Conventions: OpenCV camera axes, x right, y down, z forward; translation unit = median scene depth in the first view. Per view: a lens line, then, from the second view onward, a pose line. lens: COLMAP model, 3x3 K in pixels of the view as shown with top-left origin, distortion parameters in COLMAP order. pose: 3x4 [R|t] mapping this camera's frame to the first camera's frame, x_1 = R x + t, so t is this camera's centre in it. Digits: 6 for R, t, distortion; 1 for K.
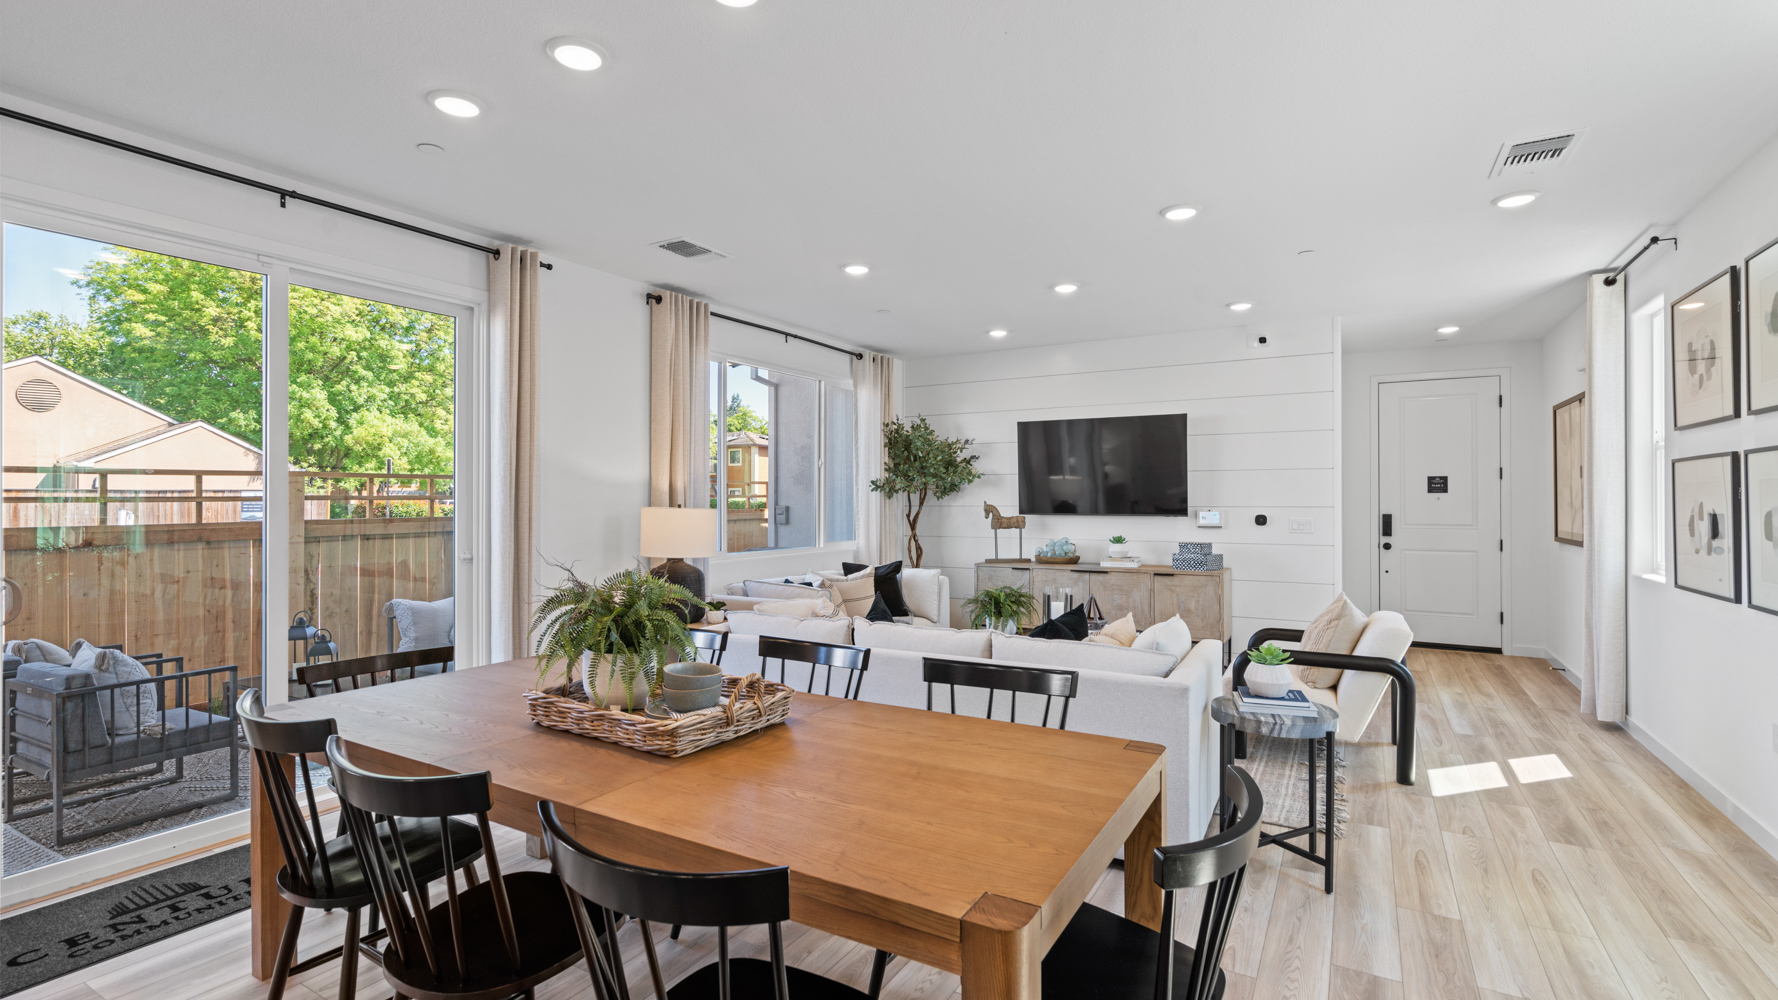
lens RADIAL K [[811.3, 0, 871.2], [0, 811.3, 493.9], [0, 0, 1]] dist [-0.003063, 0.000450]
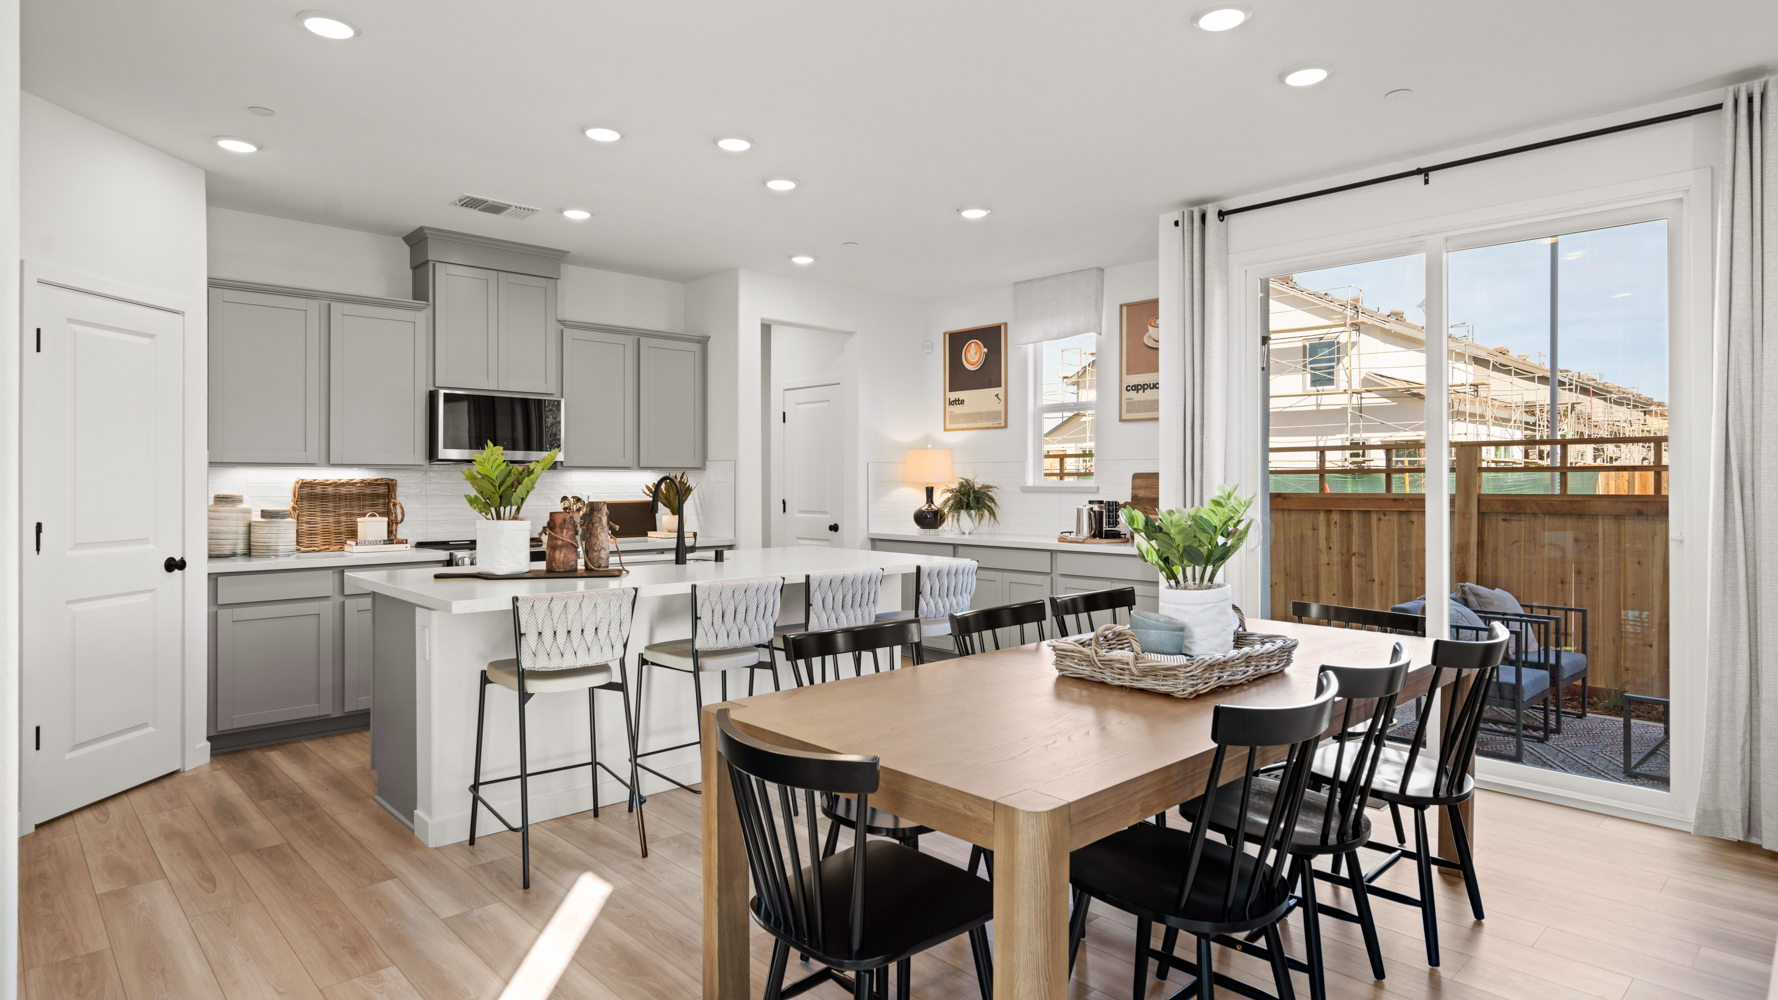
lens RADIAL K [[960.7, 0, 885.9], [0, 960.7, 482.7], [0, 0, 1]] dist [0.000129, 0.001920]
pose [[-0.303189, 0.001111, -0.952930, 0.319953], [0.005909, 0.999982, -0.000714, 0.012155], [0.952912, -0.005847, -0.303190, 0.345935]]
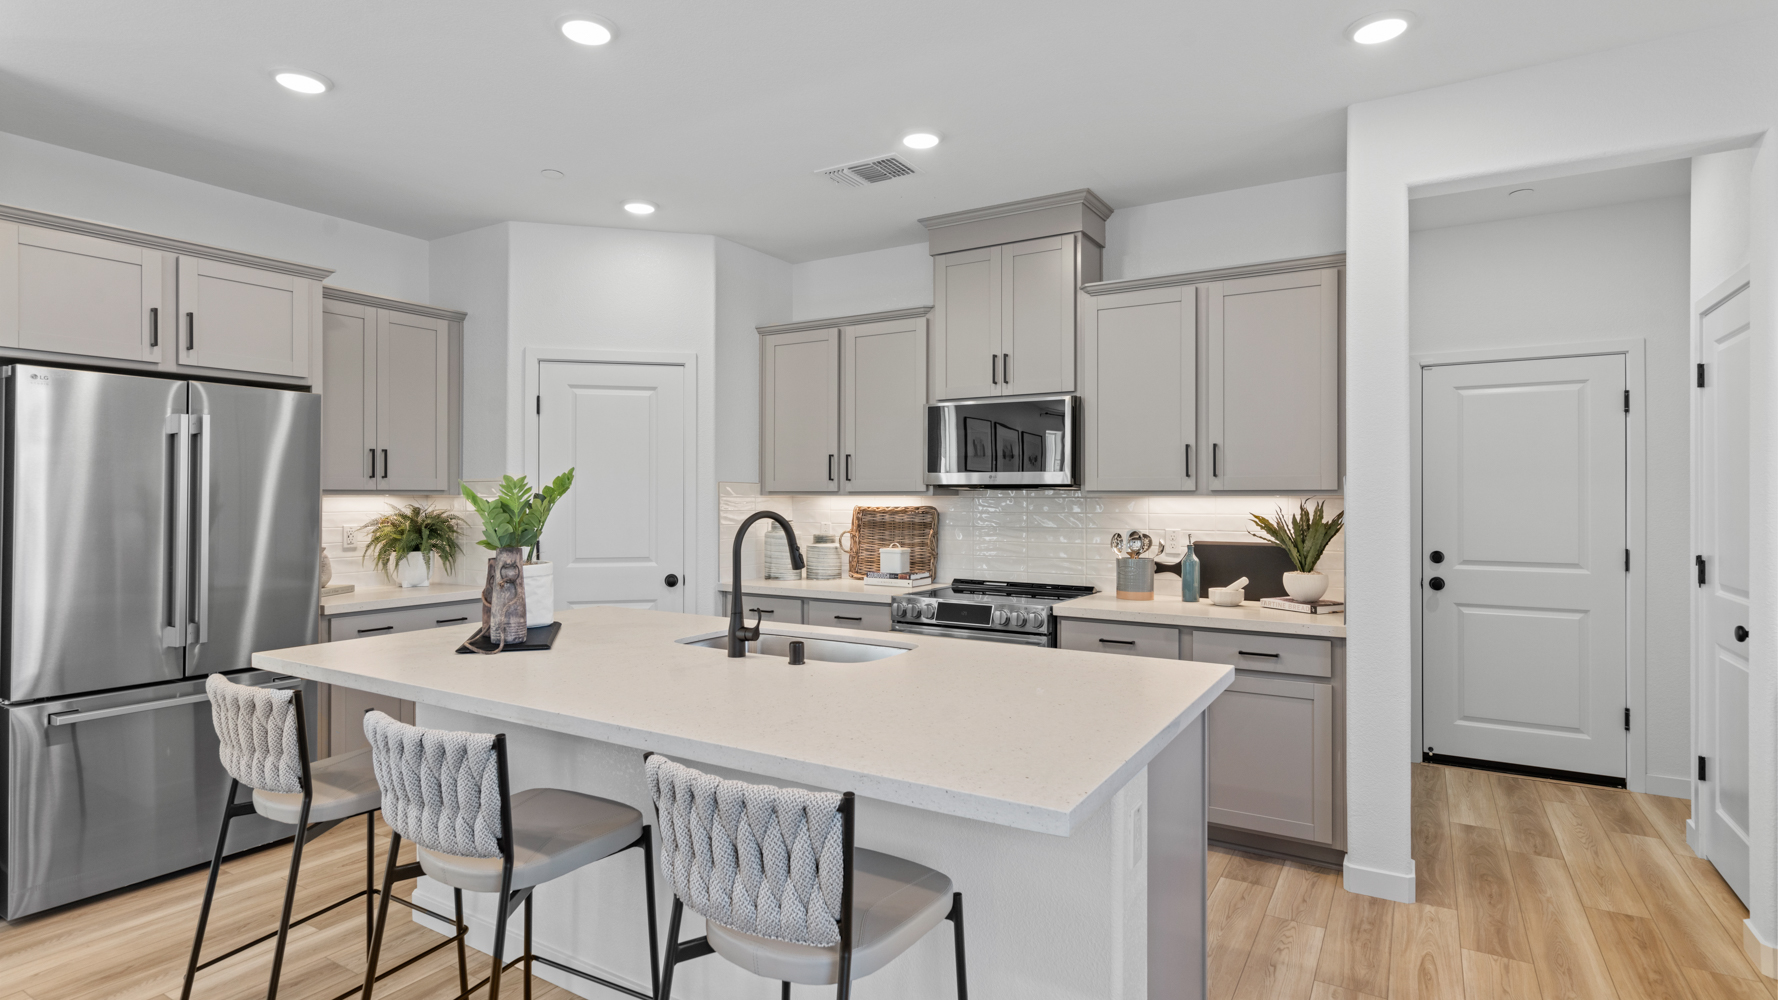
lens RADIAL K [[885.6, 0, 901.0], [0, 885.6, 494.6], [0, 0, 1]] dist [-0.003446, 0.002358]
pose [[-0.999556, -0.001741, 0.029738, -0.338336], [-0.001901, 0.999984, -0.005322, -0.000290], [-0.029728, -0.005376, -0.999544, 0.385143]]
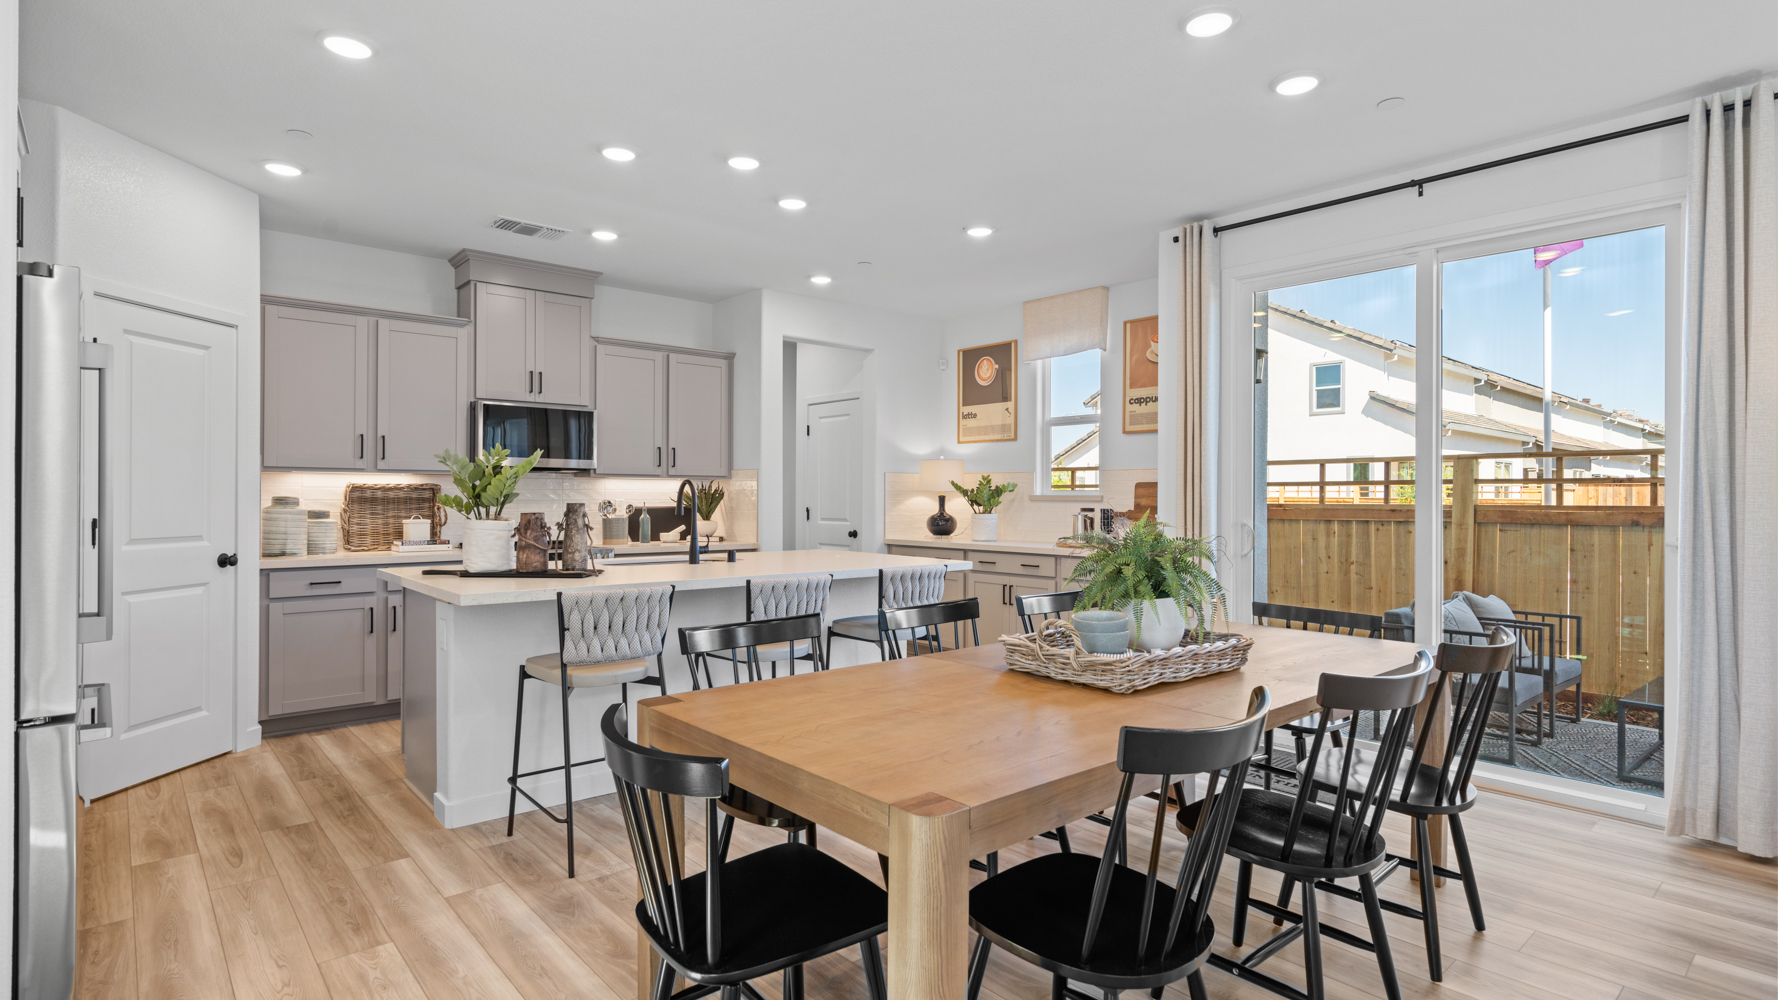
lens RADIAL K [[885.6, 0, 885.6], [0, 885.6, 500.3], [0, 0, 1]] dist [-0.003446, 0.002358]
pose [[-0.341600, 0.002642, -0.939842, 0.288445], [0.000733, 0.999996, 0.002544, 0.018957], [0.939845, 0.000180, -0.341601, 0.360041]]
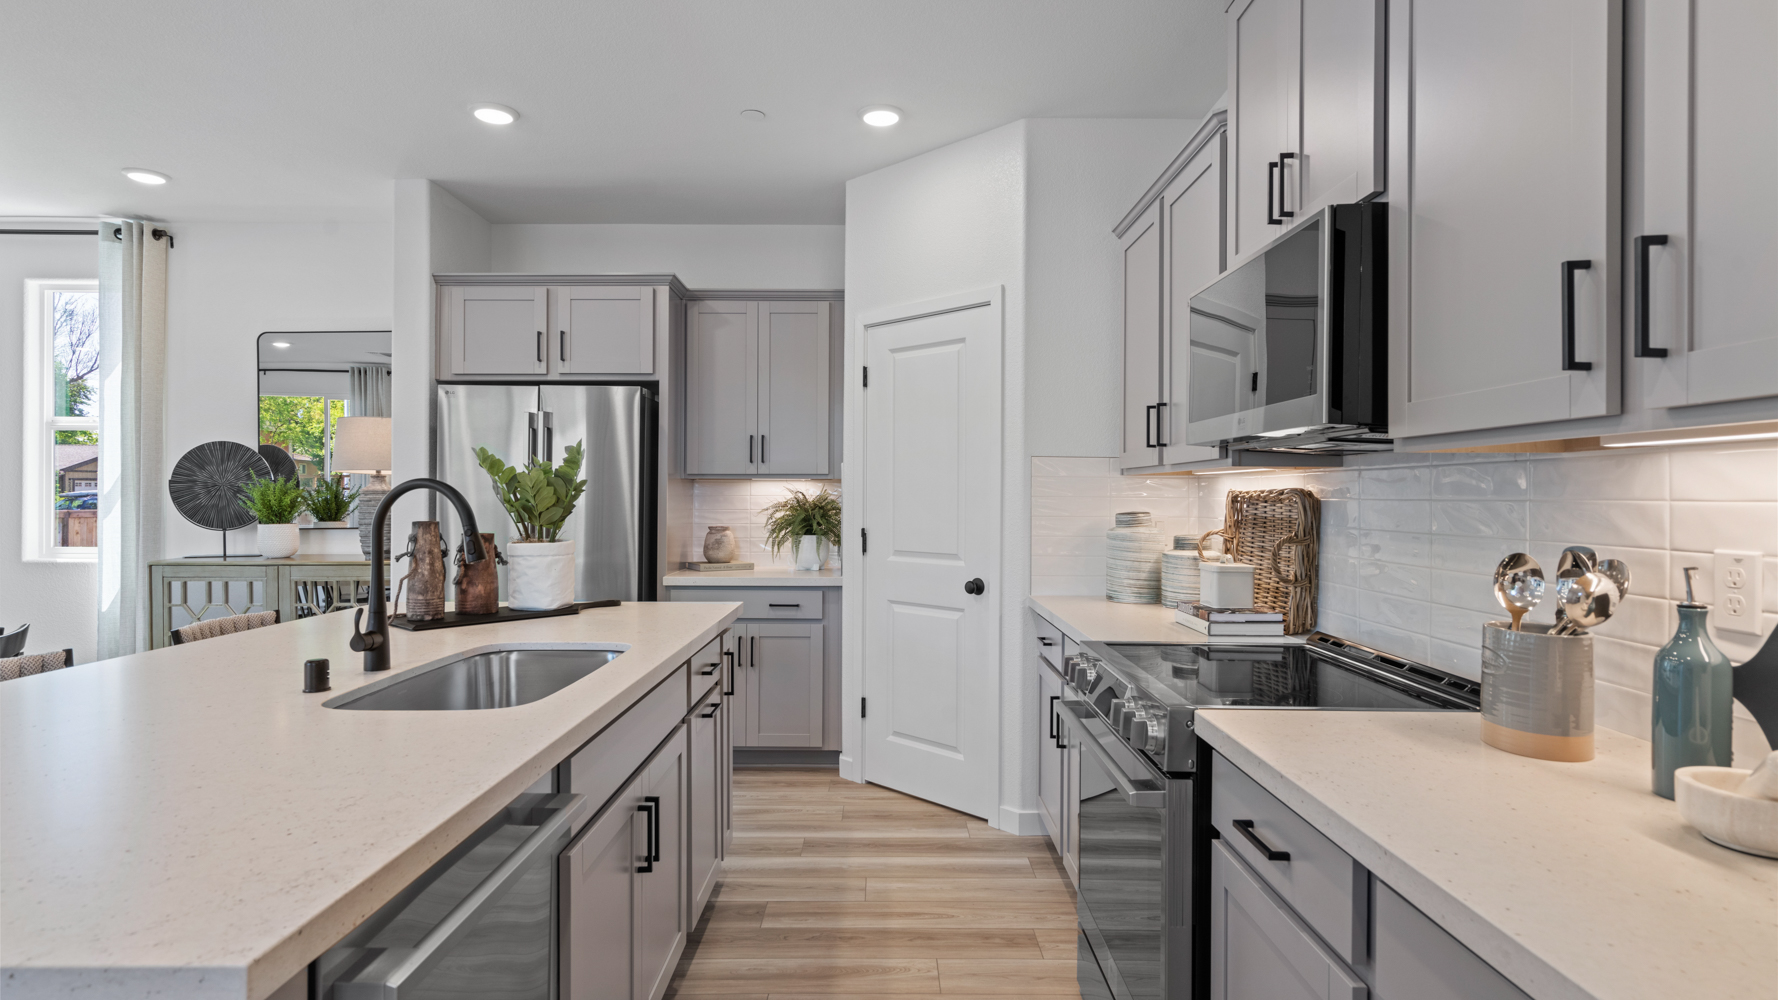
lens RADIAL K [[885.6, 0, 876.0], [0, 885.6, 492.8], [0, 0, 1]] dist [-0.003446, 0.002358]
pose [[-0.506089, 0.000937, 0.862481, -0.565474], [-0.007591, 0.999956, -0.005540, 0.010689], [-0.862448, -0.009351, -0.506059, 0.025594]]
